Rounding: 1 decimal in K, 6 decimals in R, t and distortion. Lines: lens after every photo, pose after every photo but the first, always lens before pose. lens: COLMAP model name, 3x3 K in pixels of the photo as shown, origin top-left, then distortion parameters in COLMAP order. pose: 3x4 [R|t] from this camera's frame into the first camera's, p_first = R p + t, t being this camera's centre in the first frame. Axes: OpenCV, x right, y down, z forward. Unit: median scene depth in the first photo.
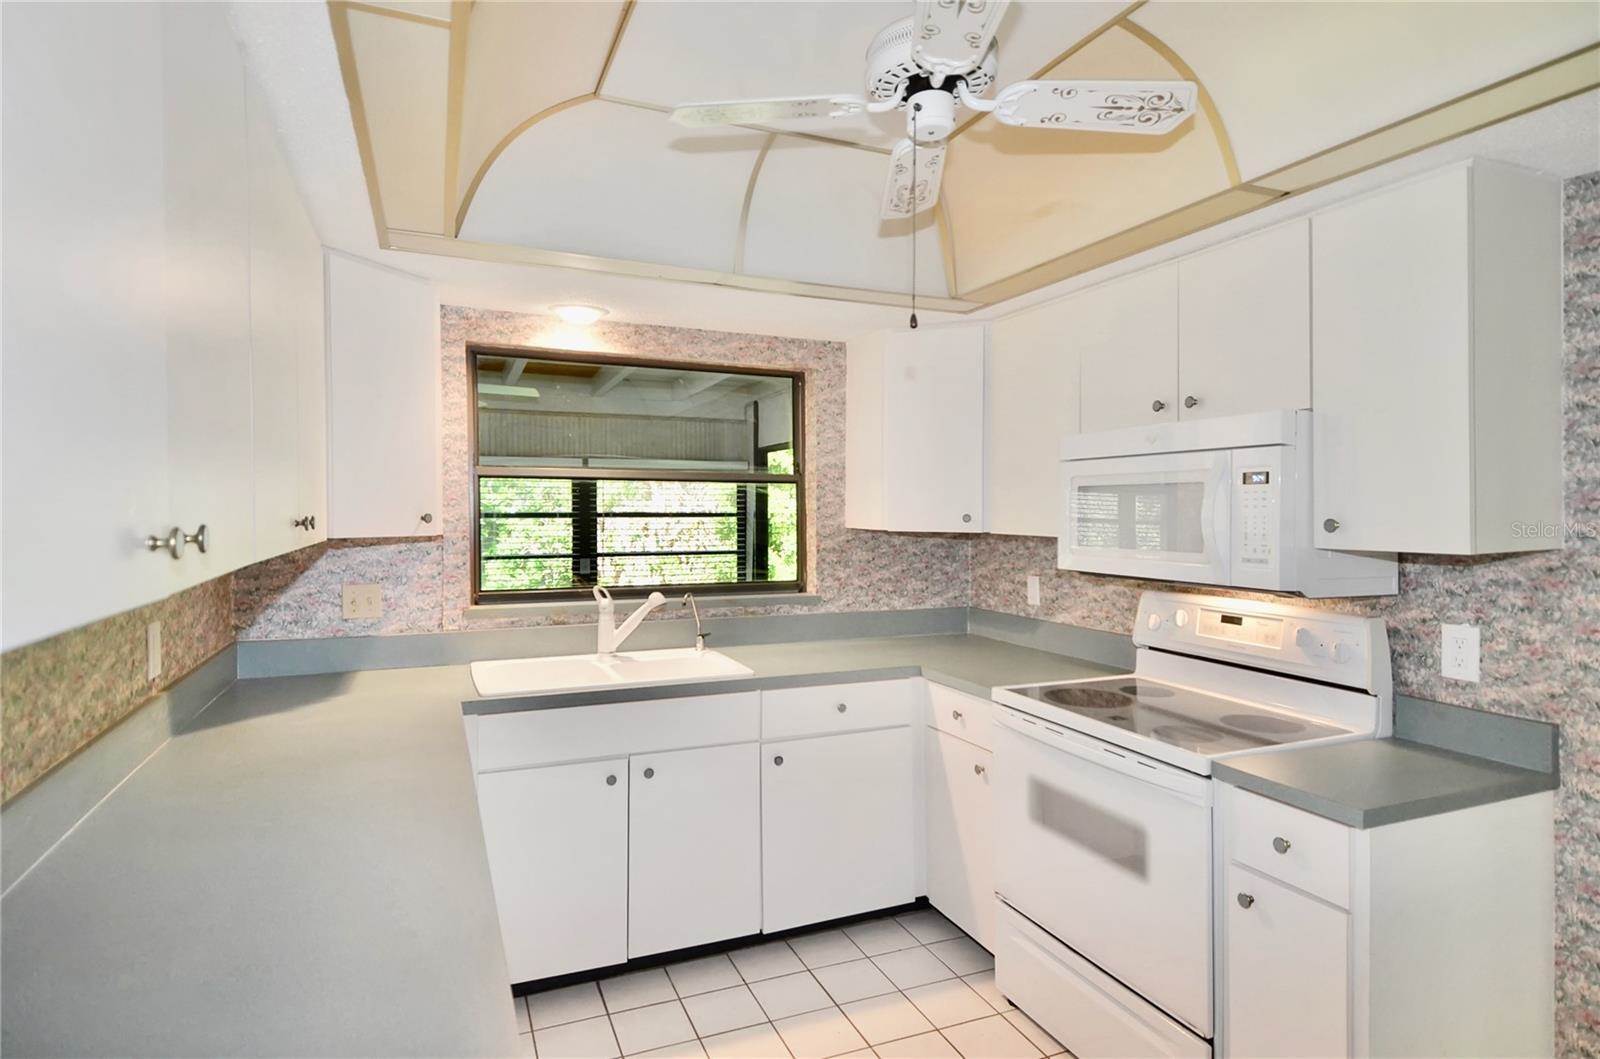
lens RADIAL K [[852.9, 0, 800.0], [0, 852.9, 529.5], [0, 0, 1]] dist [0.056012, -0.058832]
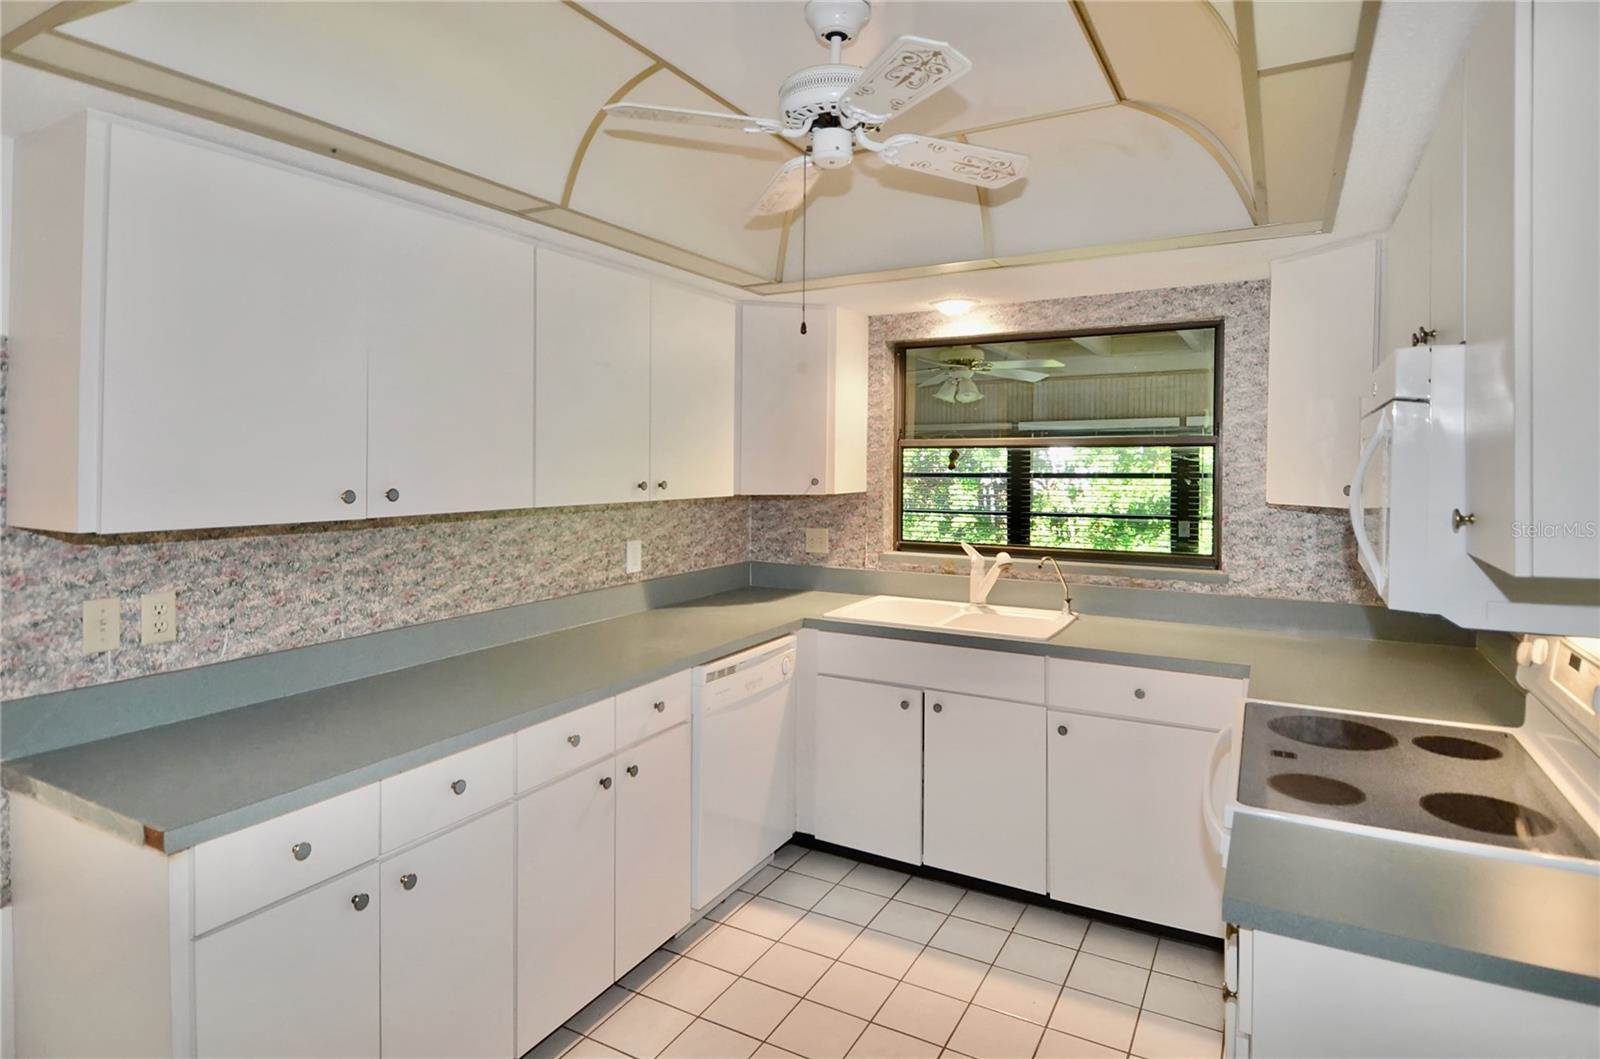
lens RADIAL K [[860.8, 0, 796.9], [0, 860.8, 474.5], [0, 0, 1]] dist [0.023454, -0.000089]
pose [[0.605306, 0.007897, -0.795954, 0.504821], [-0.016786, 0.999855, -0.002845, -0.016291], [0.795816, 0.015083, 0.605351, 0.123547]]
